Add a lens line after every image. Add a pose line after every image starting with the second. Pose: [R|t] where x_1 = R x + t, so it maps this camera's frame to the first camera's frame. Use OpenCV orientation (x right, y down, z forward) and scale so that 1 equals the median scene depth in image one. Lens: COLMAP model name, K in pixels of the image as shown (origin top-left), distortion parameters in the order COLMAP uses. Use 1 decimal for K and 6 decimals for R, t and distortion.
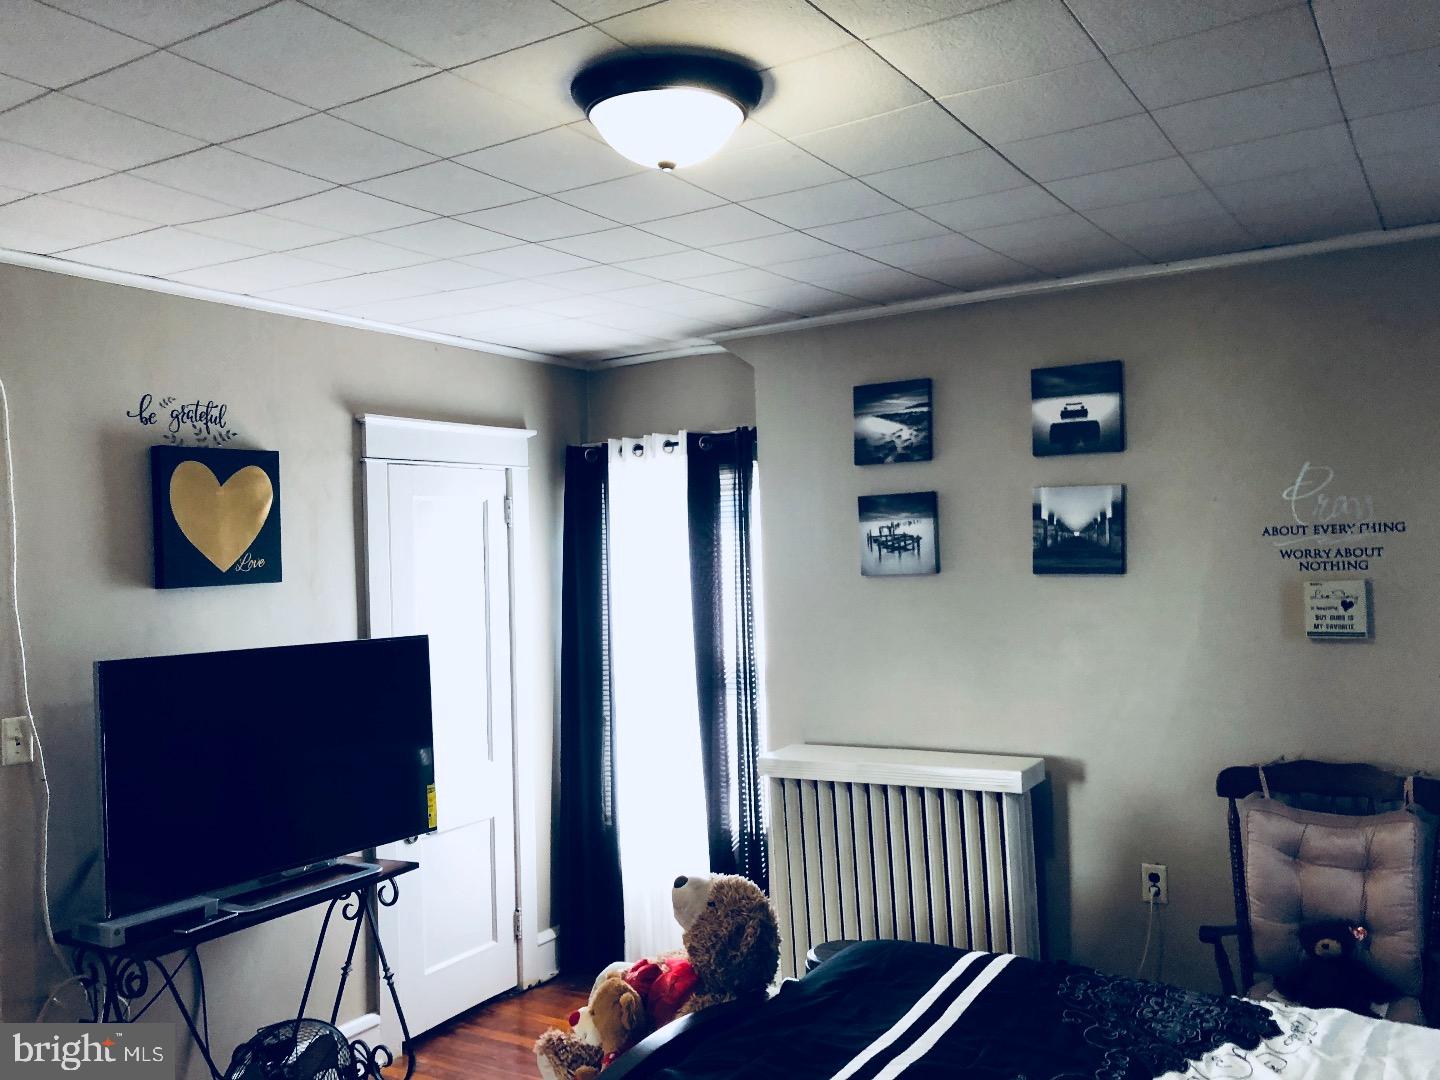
lens RADIAL K [[1205.9, 0, 715.7], [0, 1205.9, 541.5], [0, 0, 1]] dist [0.013633, 0.009111]
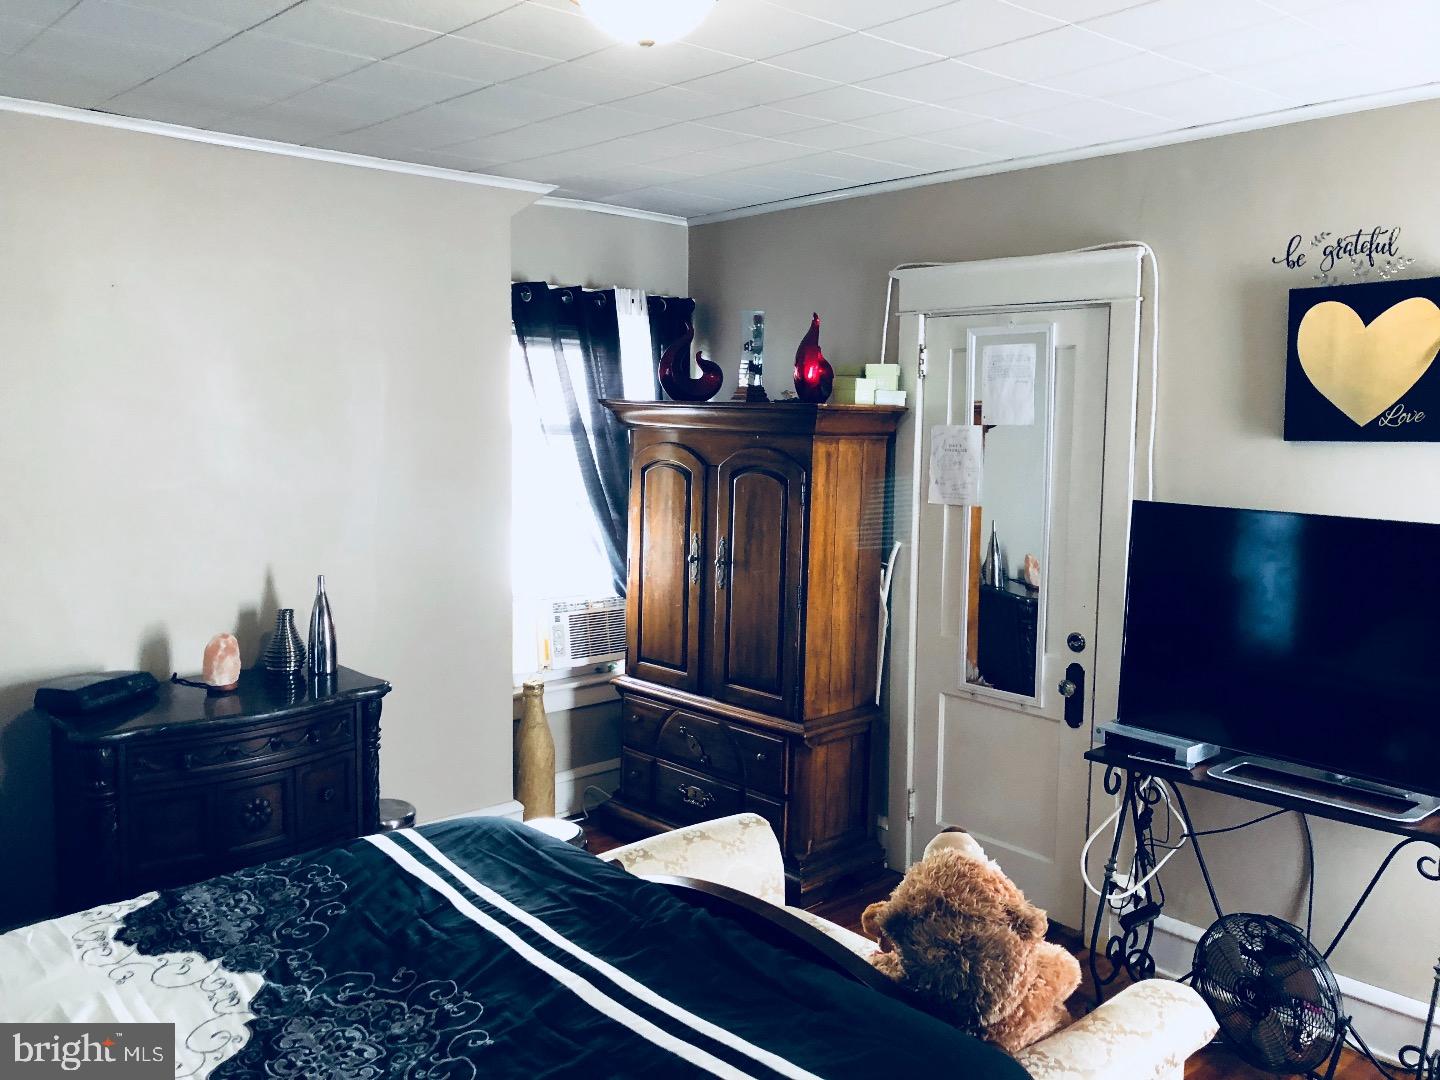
lens RADIAL K [[1205.9, 0, 716.9], [0, 1205.9, 536.6], [0, 0, 1]] dist [0.013633, 0.009111]
pose [[-0.247579, 0.124749, -0.960803, 0.567220], [0.010621, 0.991966, 0.126058, -0.011149], [0.968809, 0.021004, -0.246915, 0.771002]]
